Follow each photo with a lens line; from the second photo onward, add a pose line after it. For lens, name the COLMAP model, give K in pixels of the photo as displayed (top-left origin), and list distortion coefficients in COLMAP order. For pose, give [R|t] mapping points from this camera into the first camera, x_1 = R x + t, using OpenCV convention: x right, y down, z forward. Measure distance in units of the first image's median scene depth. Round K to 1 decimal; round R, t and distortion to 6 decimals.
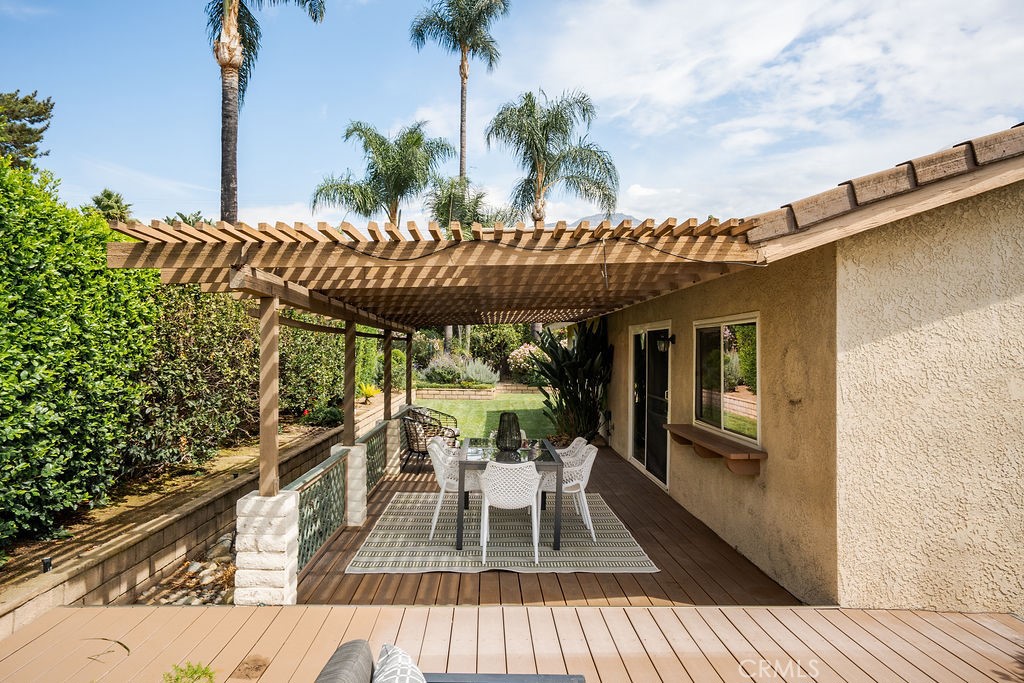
lens RADIAL K [[709.7, 0, 512.5], [0, 709.7, 336.7], [0, 0, 1]] dist [-0.001225, 0.006085]
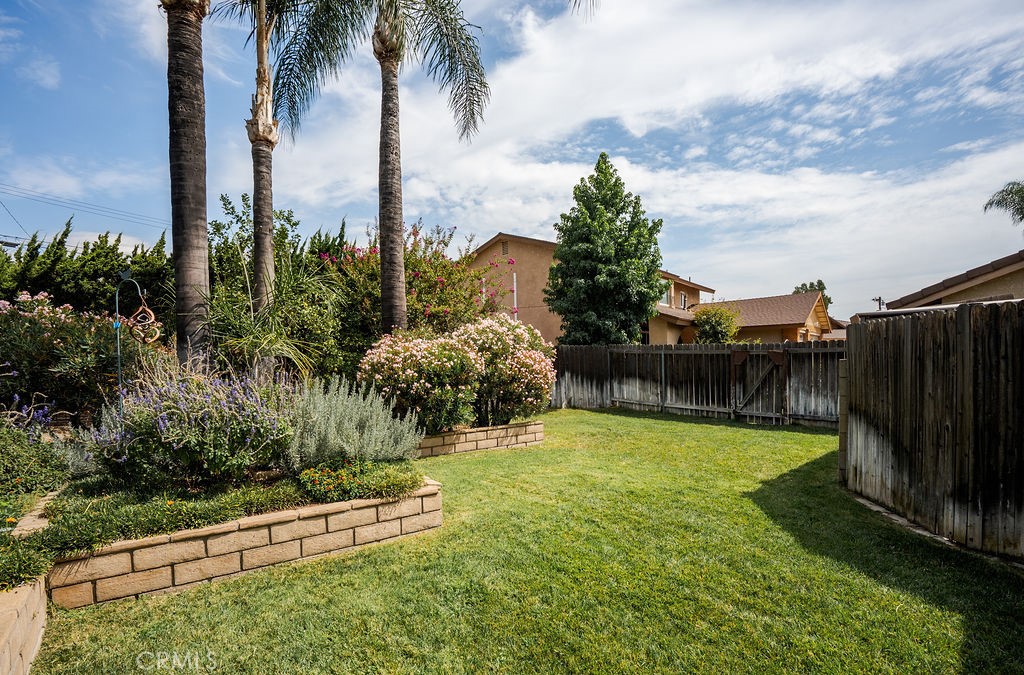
lens RADIAL K [[482.2, 0, 482.6], [0, 482.2, 383.2], [0, 0, 1]] dist [-0.016650, -0.000216]
pose [[0.822998, -0.058711, 0.565003, -0.232932], [0.029453, 0.997717, 0.060774, 0.056484], [-0.567281, -0.033376, 0.822848, 1.773467]]
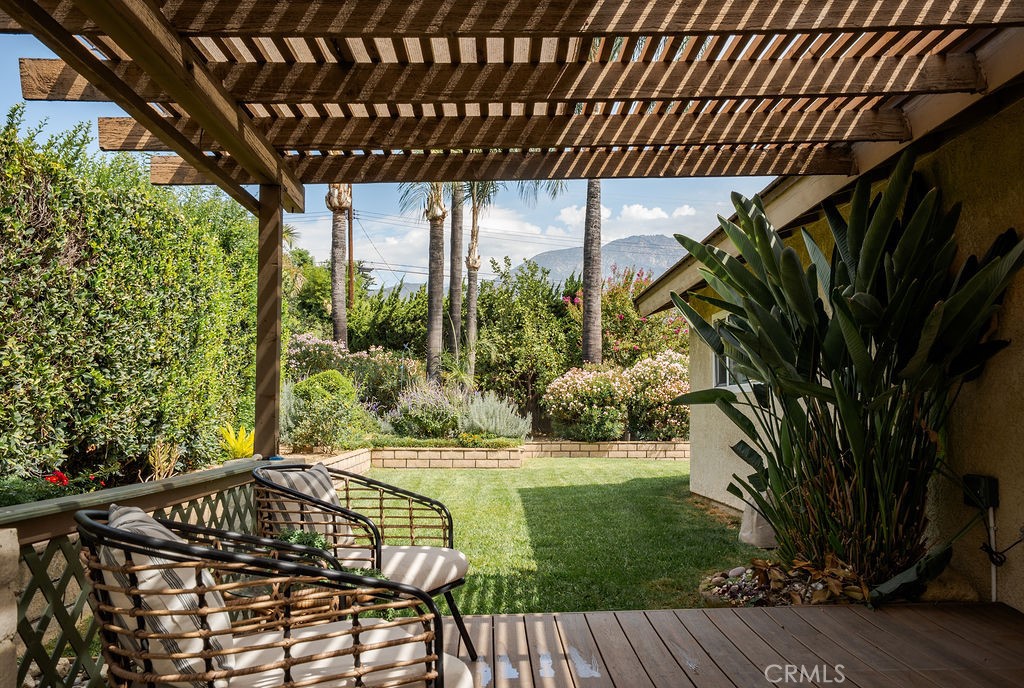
lens RADIAL K [[944.0, 0, 561.9], [0, 944.0, 285.0], [0, 0, 1]] dist [0.002484, 0.002668]
pose [[0.999183, -0.005333, 0.040064, -0.051483], [0.009812, 0.993609, -0.112451, 0.070561], [-0.039208, 0.112753, 0.992849, 0.630643]]
